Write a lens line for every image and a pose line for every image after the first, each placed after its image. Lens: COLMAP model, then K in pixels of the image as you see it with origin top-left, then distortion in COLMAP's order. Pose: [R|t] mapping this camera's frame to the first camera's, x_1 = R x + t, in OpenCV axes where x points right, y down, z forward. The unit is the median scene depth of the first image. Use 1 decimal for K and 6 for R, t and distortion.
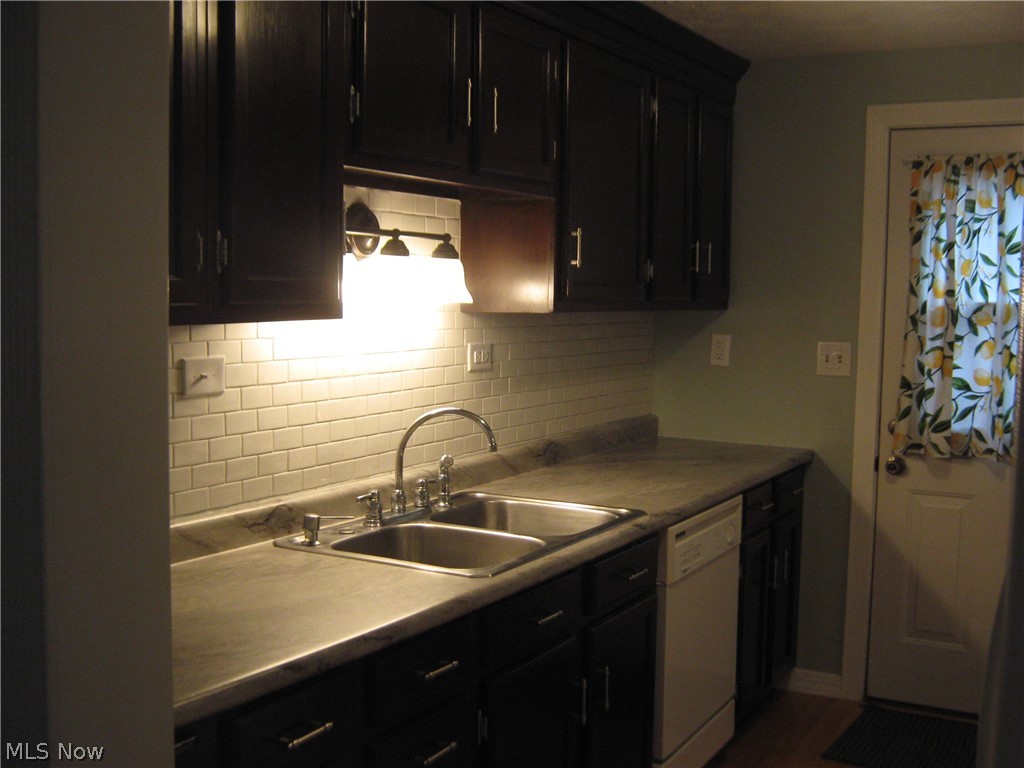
lens RADIAL K [[1176.2, 0, 512.0], [0, 1176.2, 384.0], [0, 0, 1]] dist [-0.093420, -0.010300]
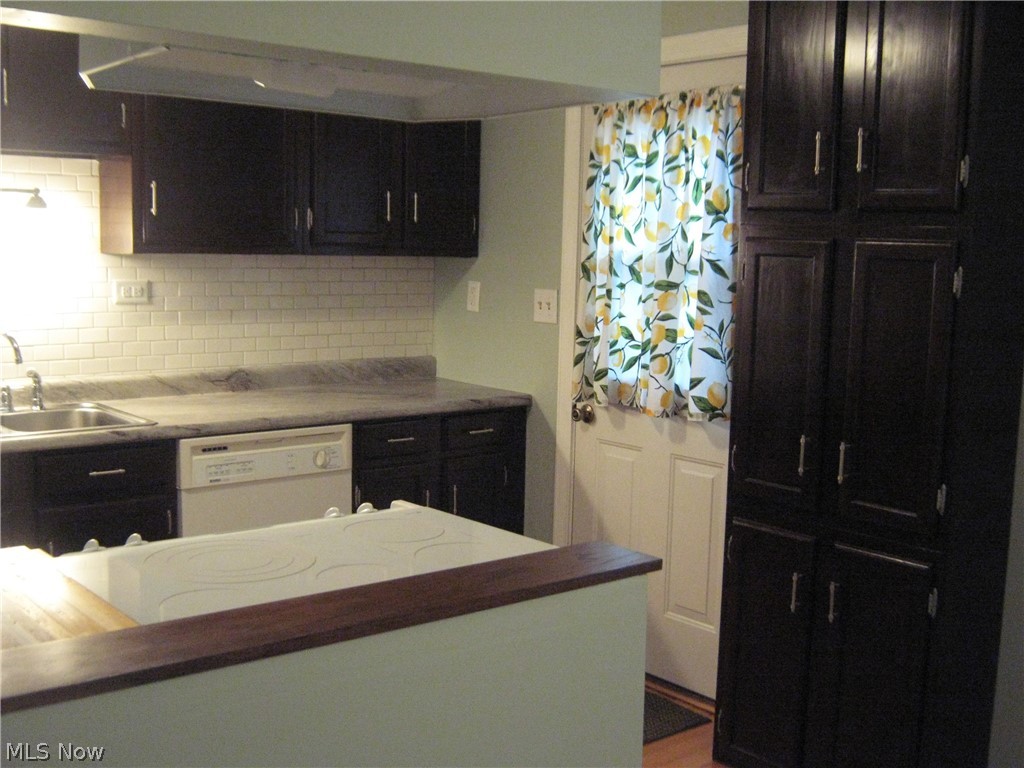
lens RADIAL K [[1176.2, 0, 512.0], [0, 1176.2, 384.0], [0, 0, 1]] dist [-0.093420, -0.010300]
pose [[0.933343, 0.049298, -0.355584, 0.658337], [-0.038227, 0.998543, 0.038099, 0.008992], [0.356944, -0.021967, 0.933868, 0.035338]]
